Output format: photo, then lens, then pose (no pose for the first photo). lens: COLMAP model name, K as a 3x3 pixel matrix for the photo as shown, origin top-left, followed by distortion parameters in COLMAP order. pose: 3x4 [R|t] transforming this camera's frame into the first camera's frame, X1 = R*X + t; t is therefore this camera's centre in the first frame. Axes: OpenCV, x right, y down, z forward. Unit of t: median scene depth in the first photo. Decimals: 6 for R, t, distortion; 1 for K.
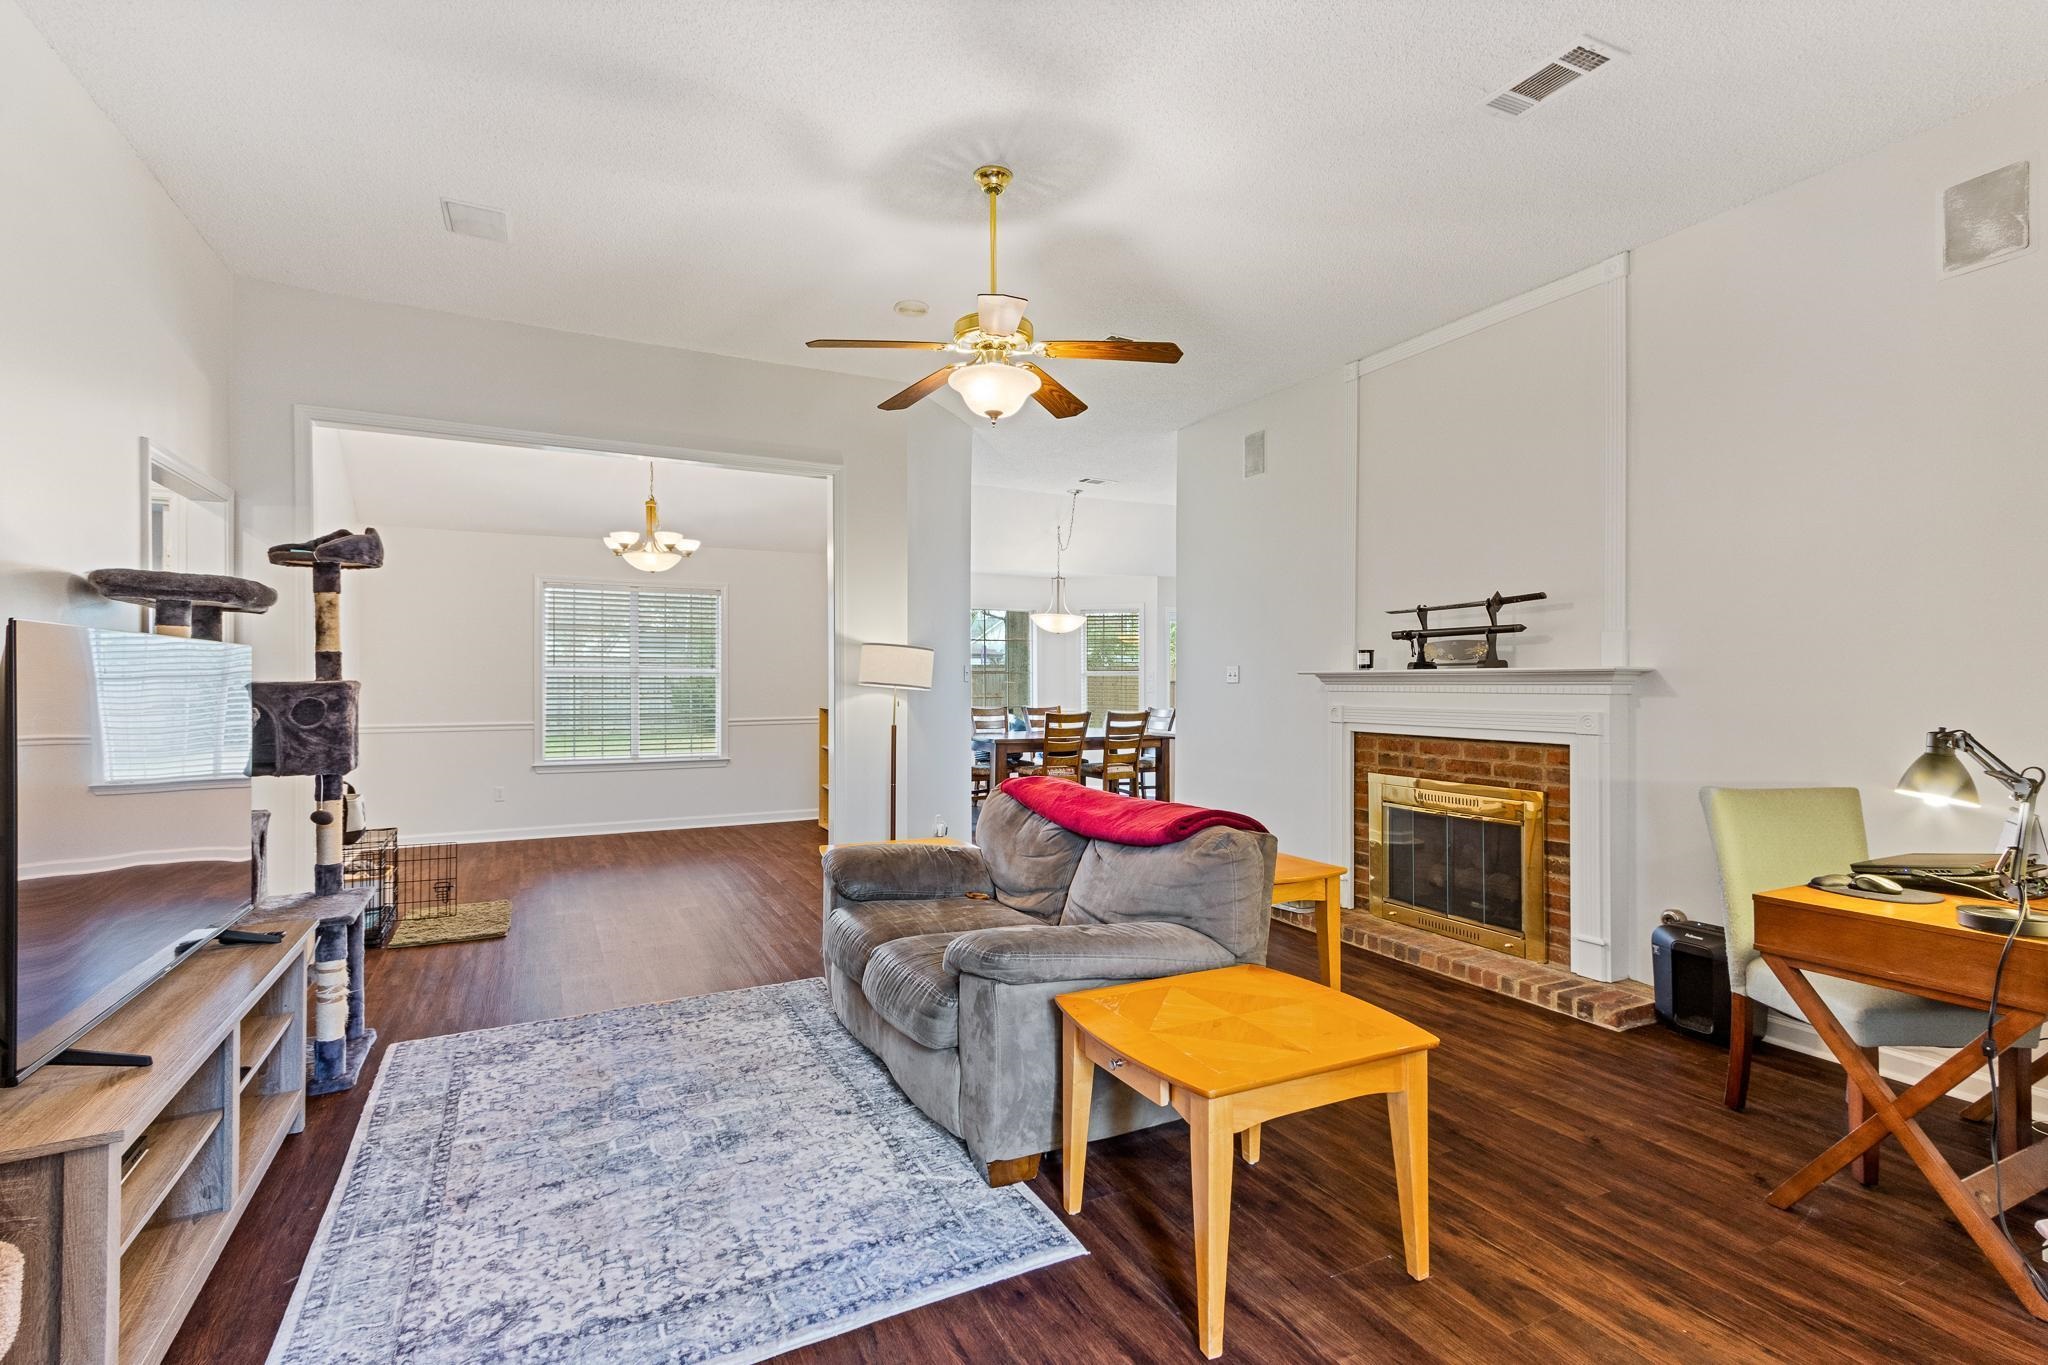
lens RADIAL K [[954.0, 0, 1024.0], [0, 954.0, 682.5], [0, 0, 1]] dist [0.025139, -0.000073]
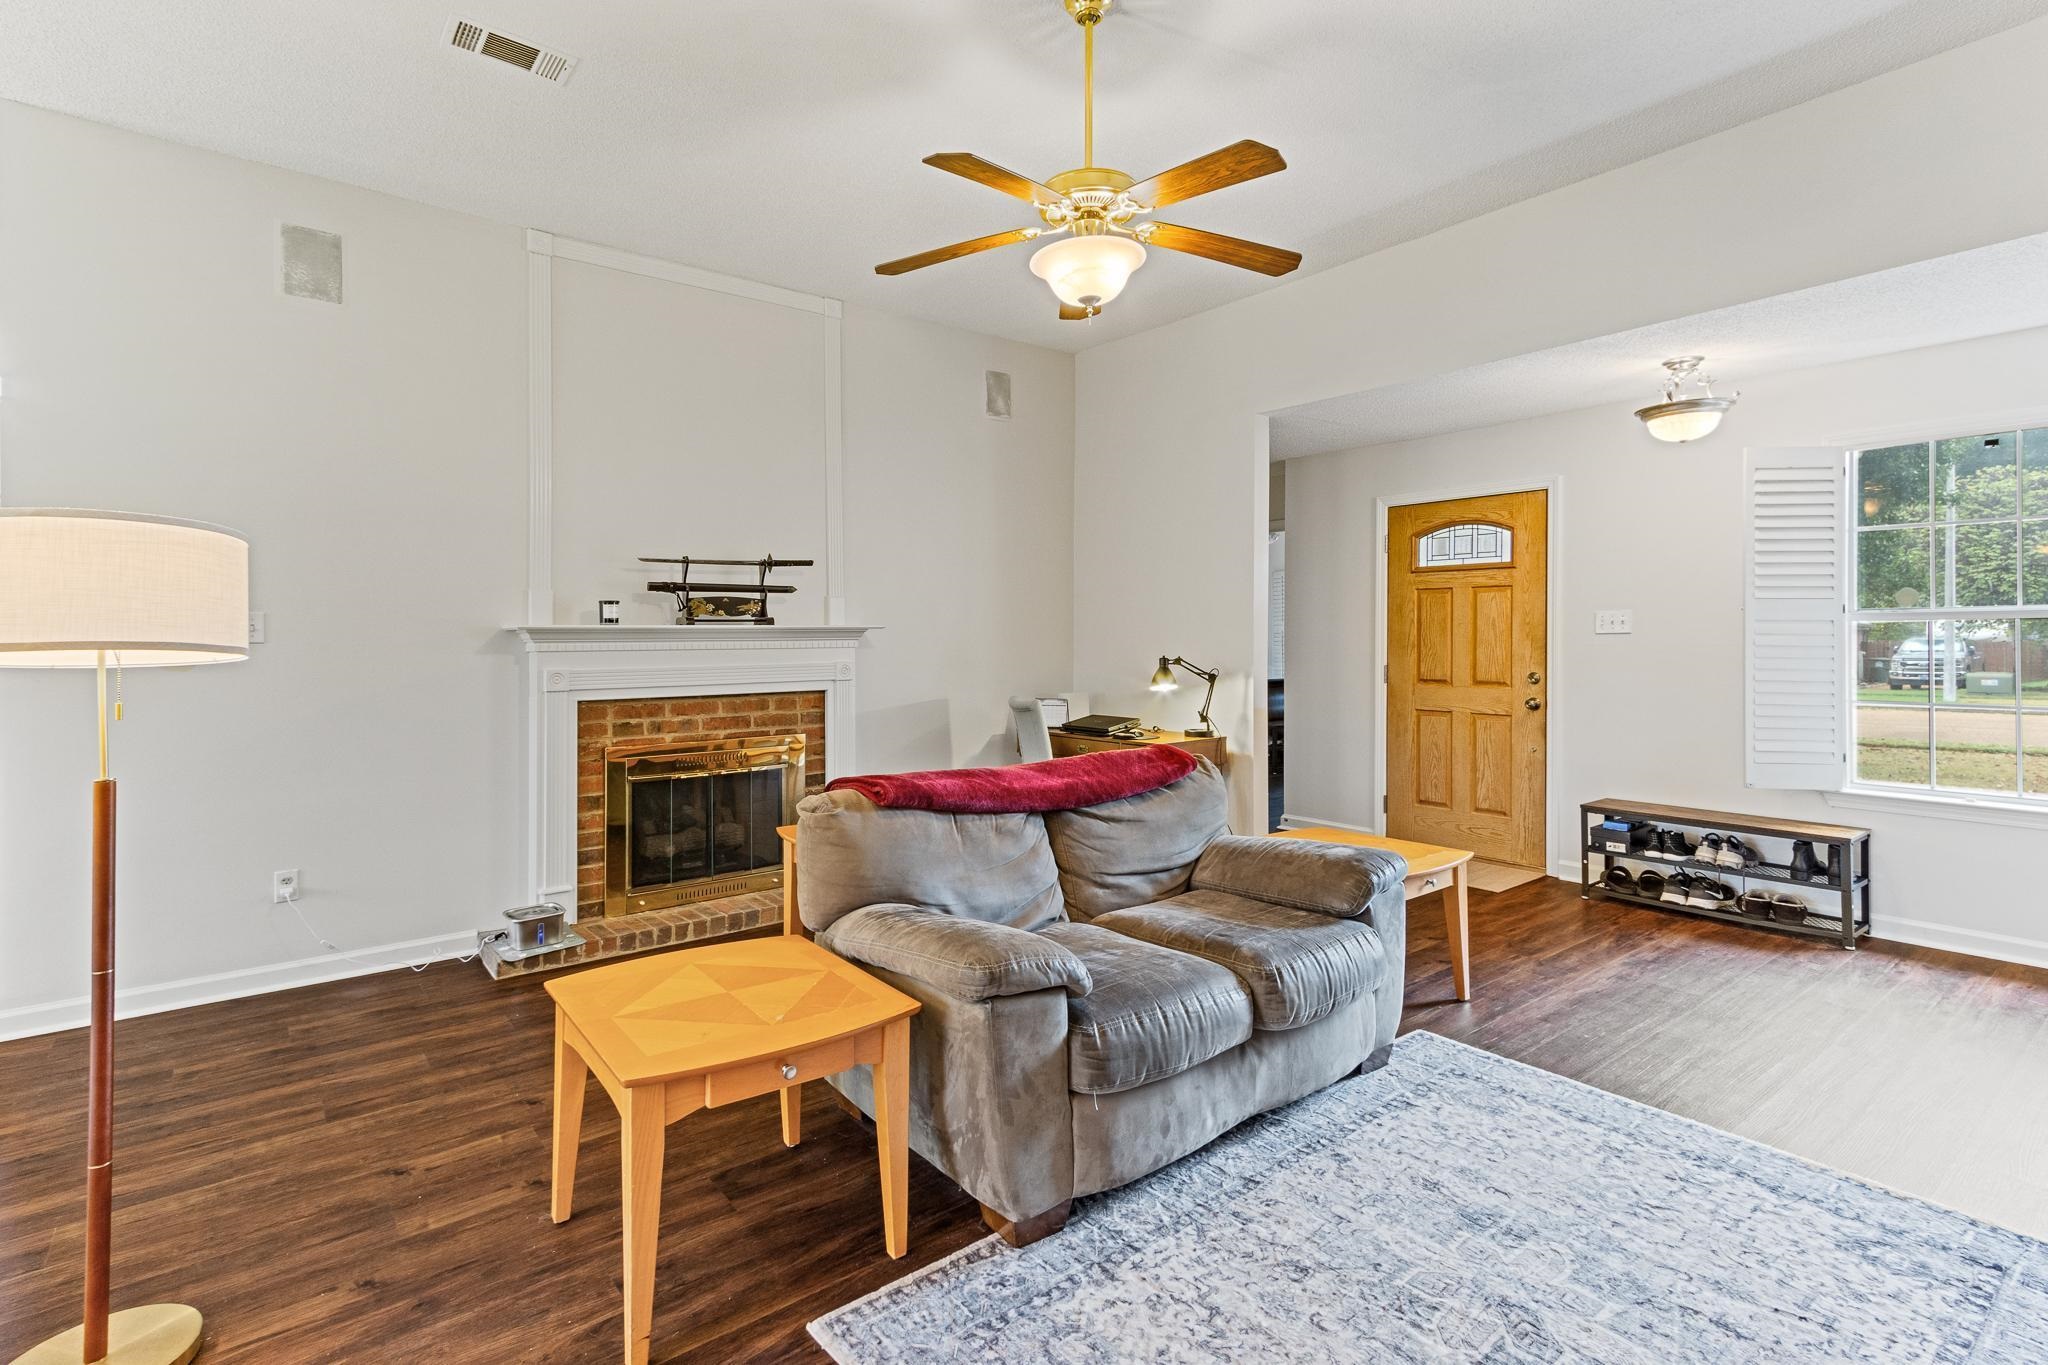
lens RADIAL K [[969.2, 0, 1029.0], [0, 969.2, 634.3], [0, 0, 1]] dist [0.026157, 0.001042]
pose [[-0.200674, 0.003109, 0.979653, -0.638781], [0.006999, 0.999974, -0.001740, -0.000763], [-0.979633, 0.006507, -0.200690, 0.951028]]
